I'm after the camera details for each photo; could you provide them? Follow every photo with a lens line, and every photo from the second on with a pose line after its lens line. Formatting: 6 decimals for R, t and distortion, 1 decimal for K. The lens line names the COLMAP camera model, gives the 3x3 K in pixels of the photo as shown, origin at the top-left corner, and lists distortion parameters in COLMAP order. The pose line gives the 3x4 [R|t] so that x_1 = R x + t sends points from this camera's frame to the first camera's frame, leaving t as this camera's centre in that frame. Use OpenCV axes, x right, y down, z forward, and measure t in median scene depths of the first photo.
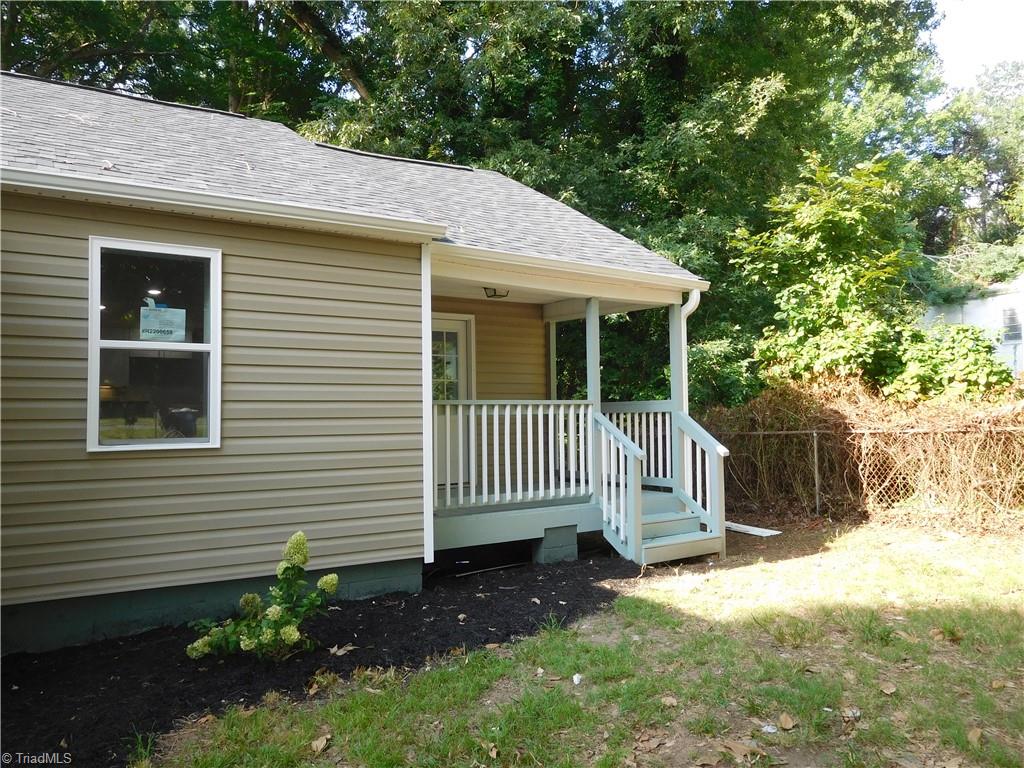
lens RADIAL K [[770.7, 0, 507.0], [0, 770.7, 377.7], [0, 0, 1]] dist [-0.024037, 0.018190]
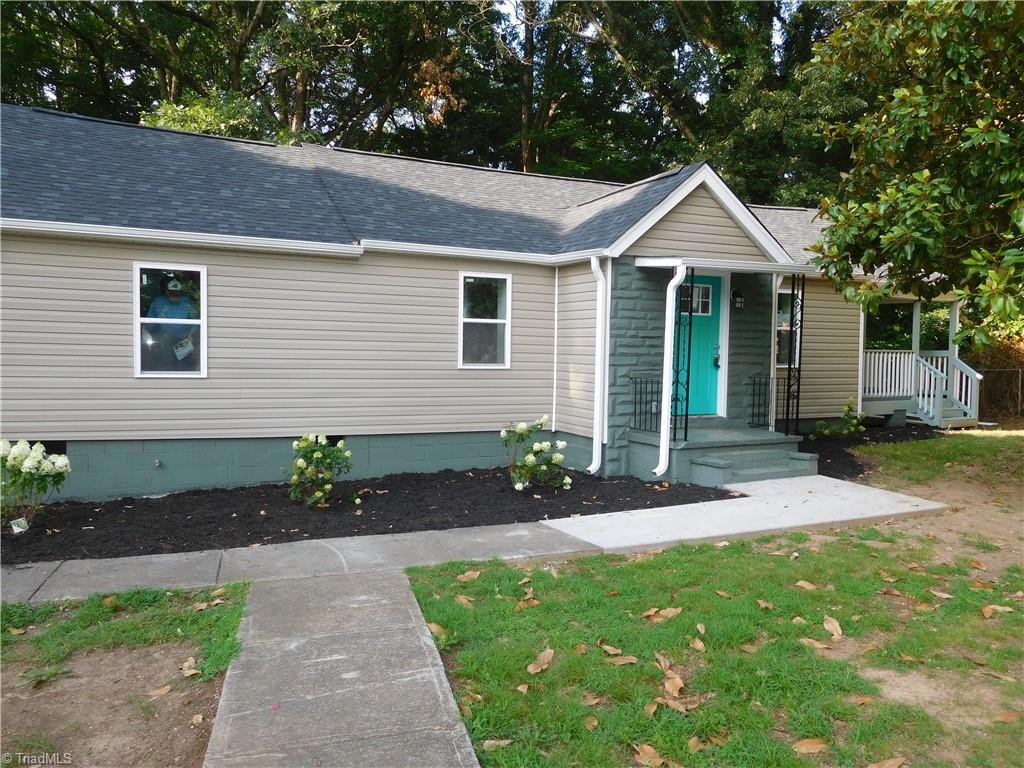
lens RADIAL K [[770.7, 0, 511.2], [0, 770.7, 385.0], [0, 0, 1]] dist [-0.024037, 0.018190]
pose [[0.990676, 0.027910, -0.133350, -0.562632], [-0.015419, 0.995472, 0.093801, -0.044841], [0.135364, -0.090870, 0.986620, -0.968549]]
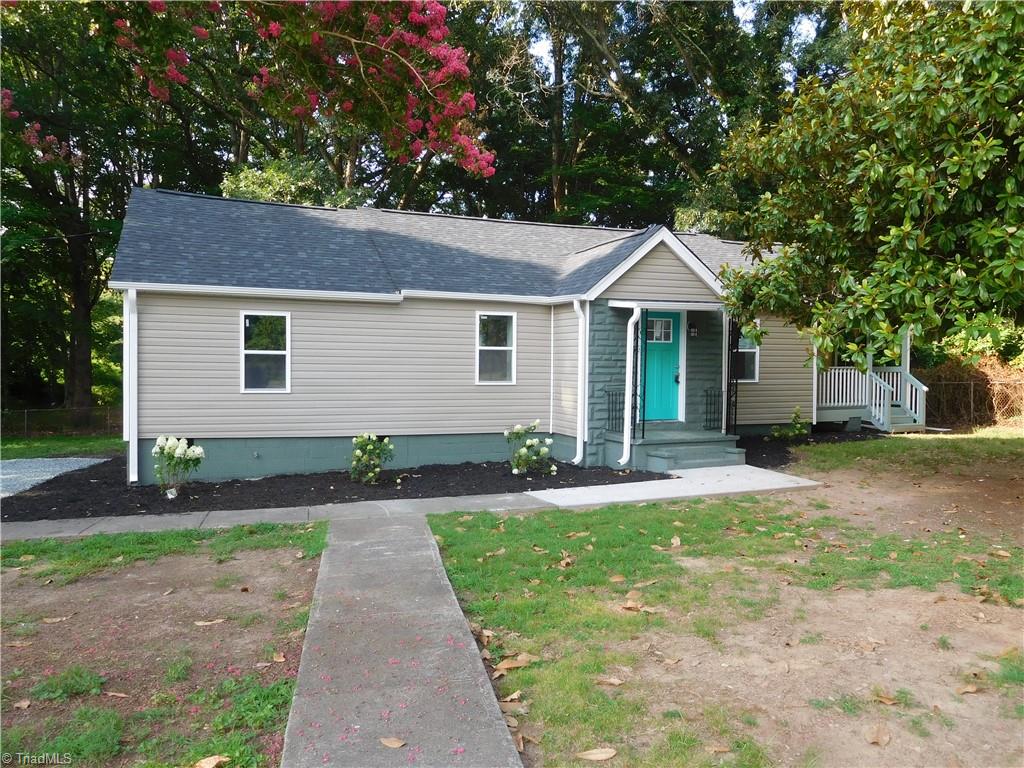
lens RADIAL K [[770.7, 0, 514.6], [0, 770.7, 387.3], [0, 0, 1]] dist [-0.024037, 0.018190]
pose [[0.981162, 0.020994, -0.192041, -0.428270], [-0.005665, 0.996776, 0.080029, -0.077591], [0.193102, -0.077434, 0.978118, -1.309483]]
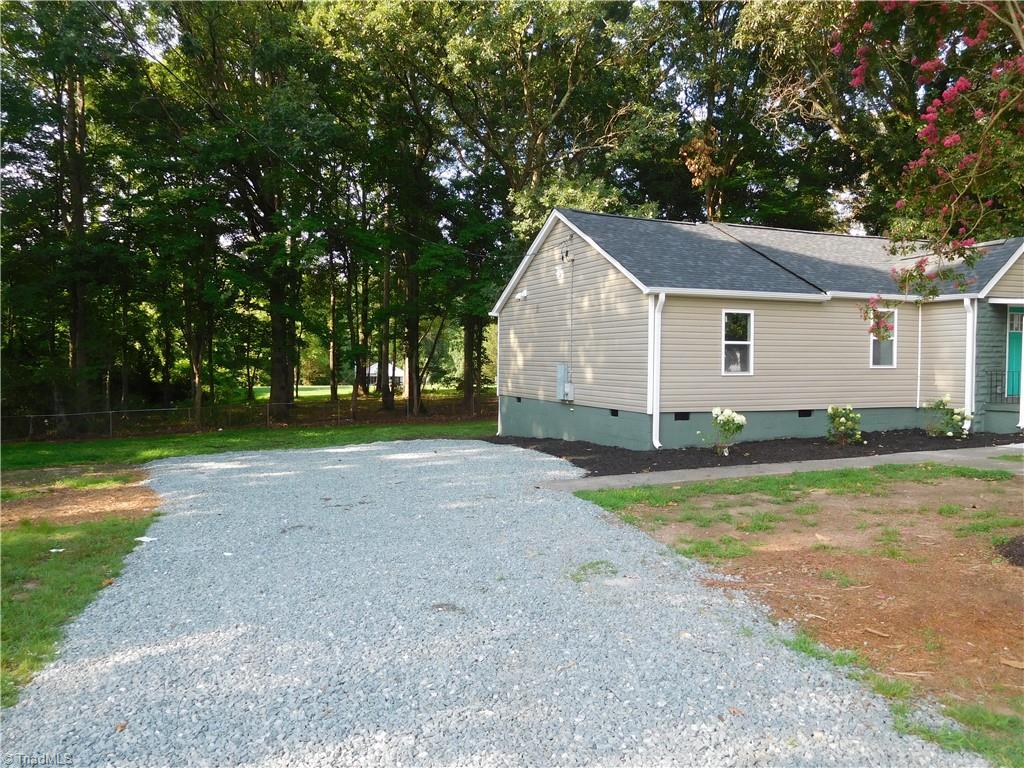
lens RADIAL K [[770.7, 0, 513.0], [0, 770.7, 390.5], [0, 0, 1]] dist [-0.024037, 0.018190]
pose [[0.982259, 0.008835, -0.187319, -1.300554], [0.006966, 0.996481, 0.083525, -0.067522], [0.187398, -0.083348, 0.978742, -1.823197]]
